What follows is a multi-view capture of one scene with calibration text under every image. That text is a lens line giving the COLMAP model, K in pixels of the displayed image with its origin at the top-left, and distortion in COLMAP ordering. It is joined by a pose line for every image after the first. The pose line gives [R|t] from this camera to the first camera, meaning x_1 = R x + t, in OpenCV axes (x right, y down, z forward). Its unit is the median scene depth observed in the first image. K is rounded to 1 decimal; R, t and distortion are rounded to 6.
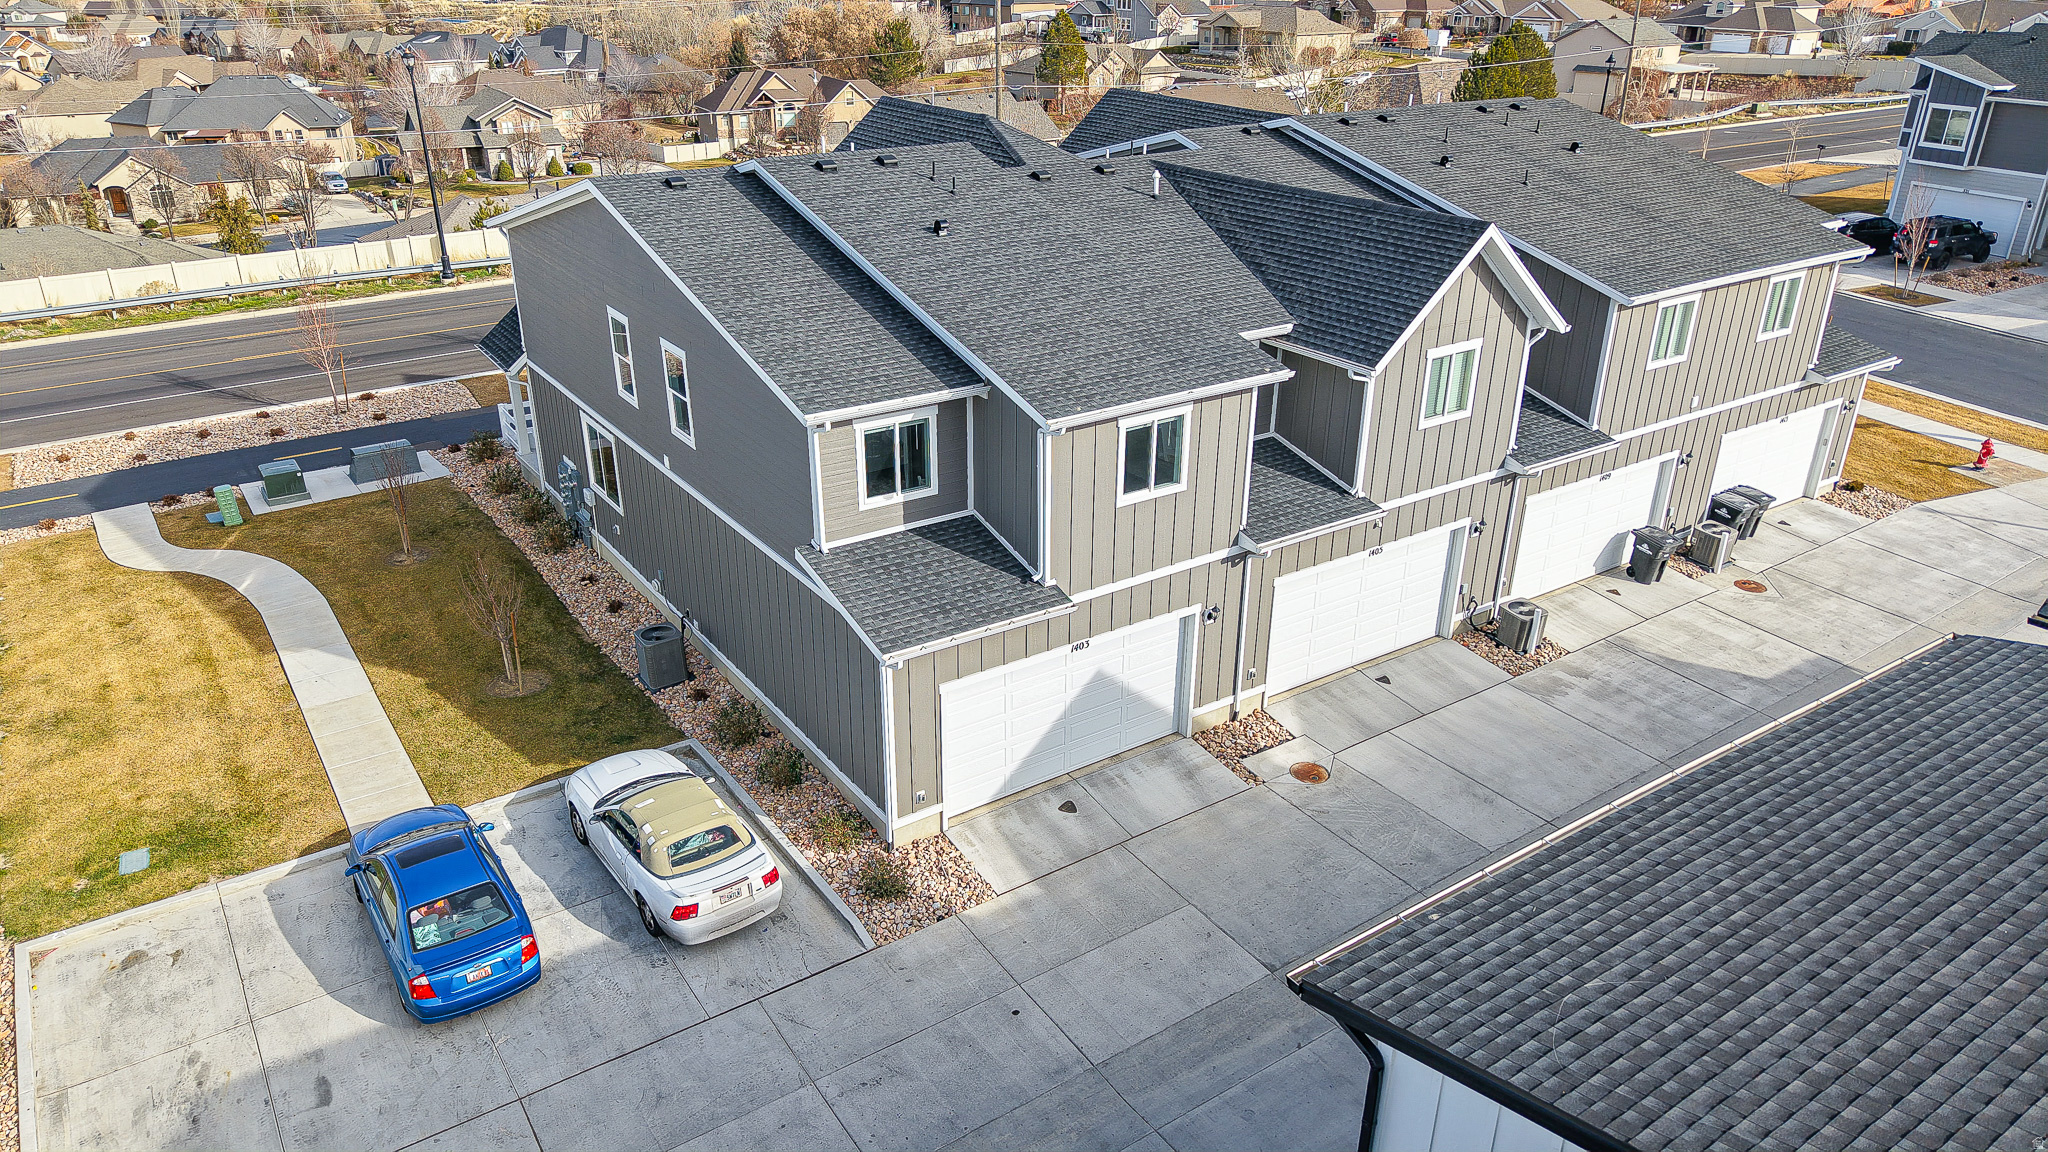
lens RADIAL K [[1366.3, 0, 1019.7], [0, 1366.3, 574.7], [0, 0, 1]] dist [0.041342, -0.052489]
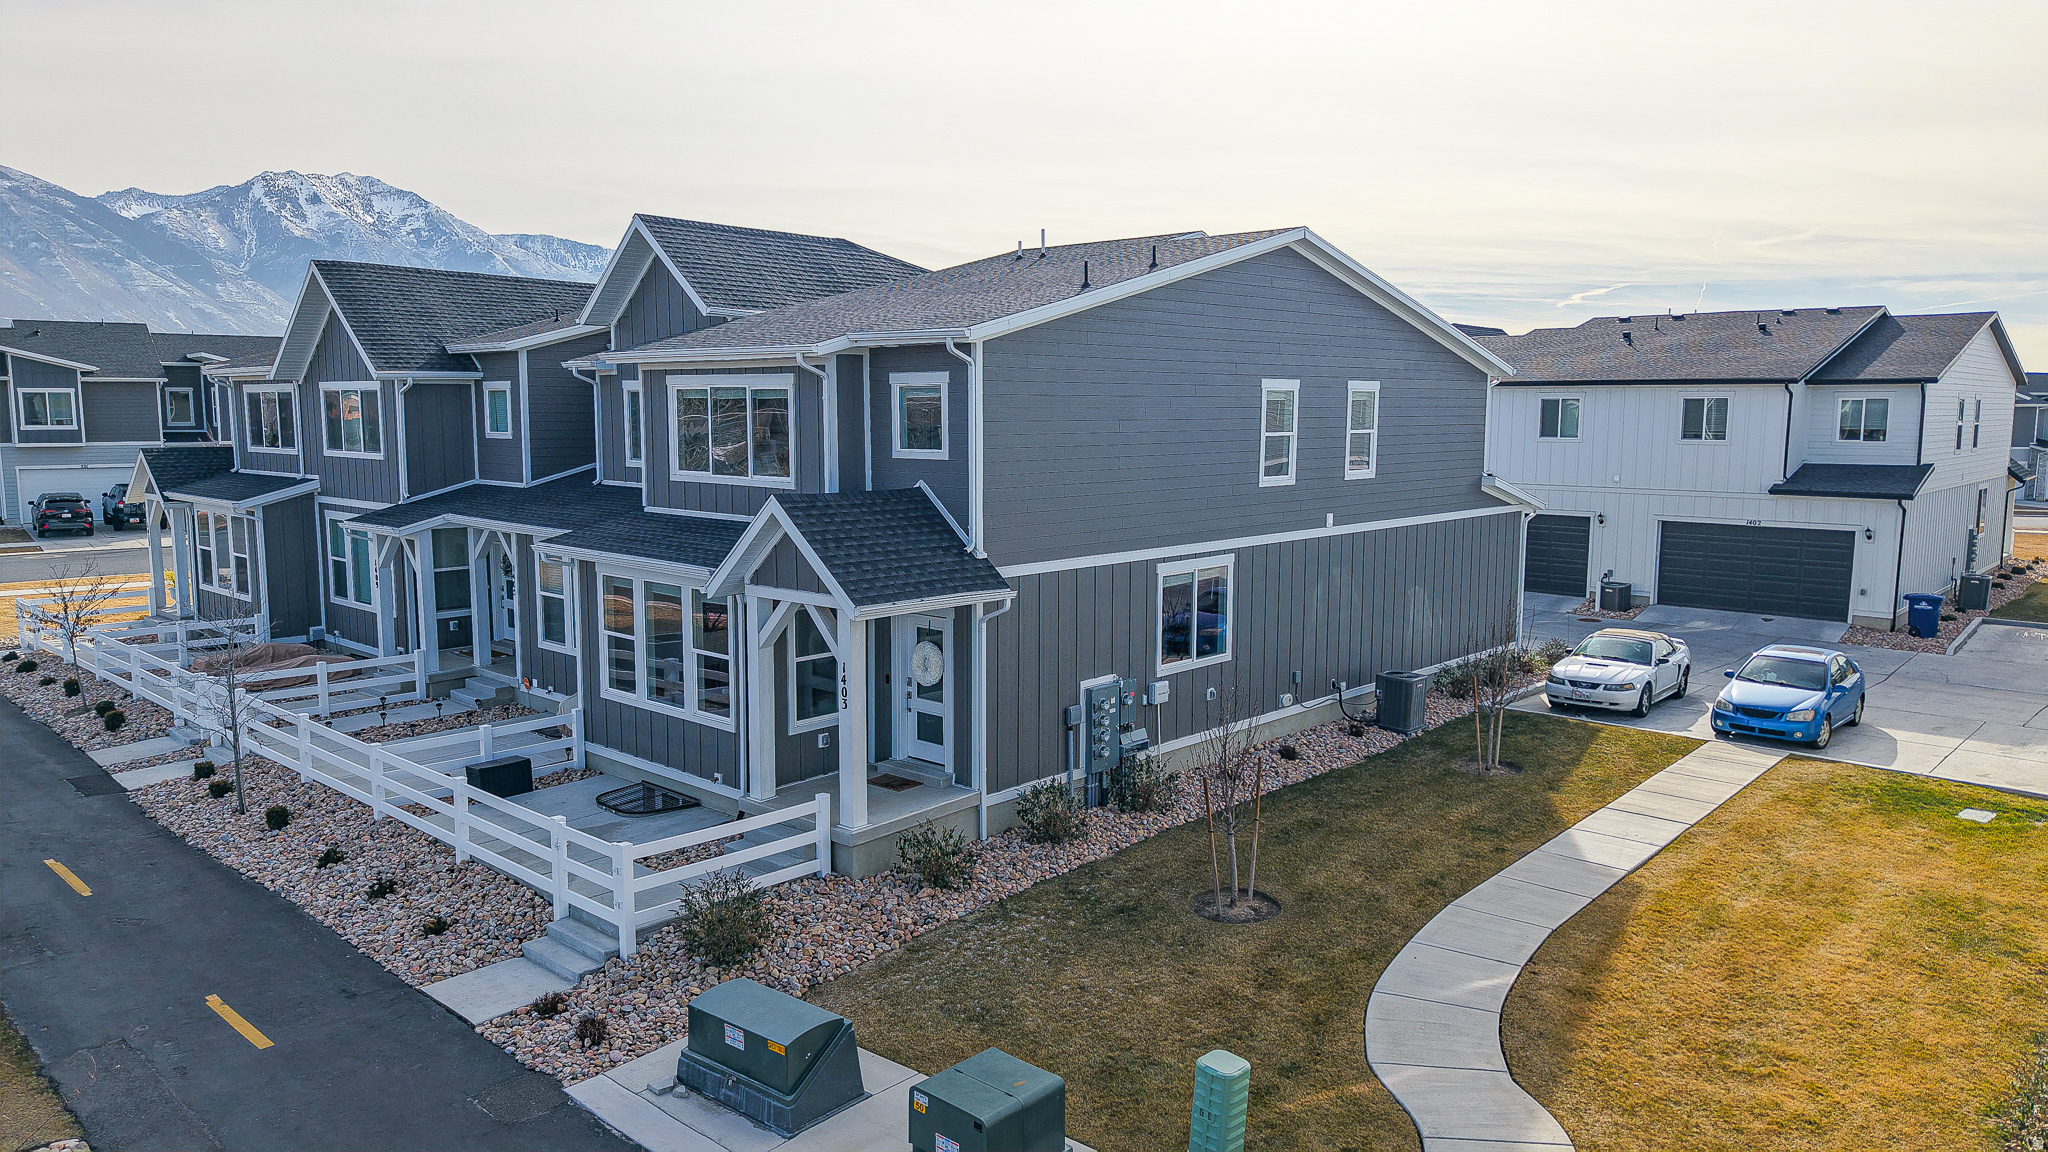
lens RADIAL K [[1373.7, 0, 1024.0], [0, 1373.7, 576.0], [0, 0, 1]] dist [0.019672, -0.026079]
pose [[-0.231525, -0.127921, 0.964382, -1.265000], [0.402760, 0.889765, 0.214717, -0.378482], [-0.885540, 0.438127, -0.154481, 1.504282]]
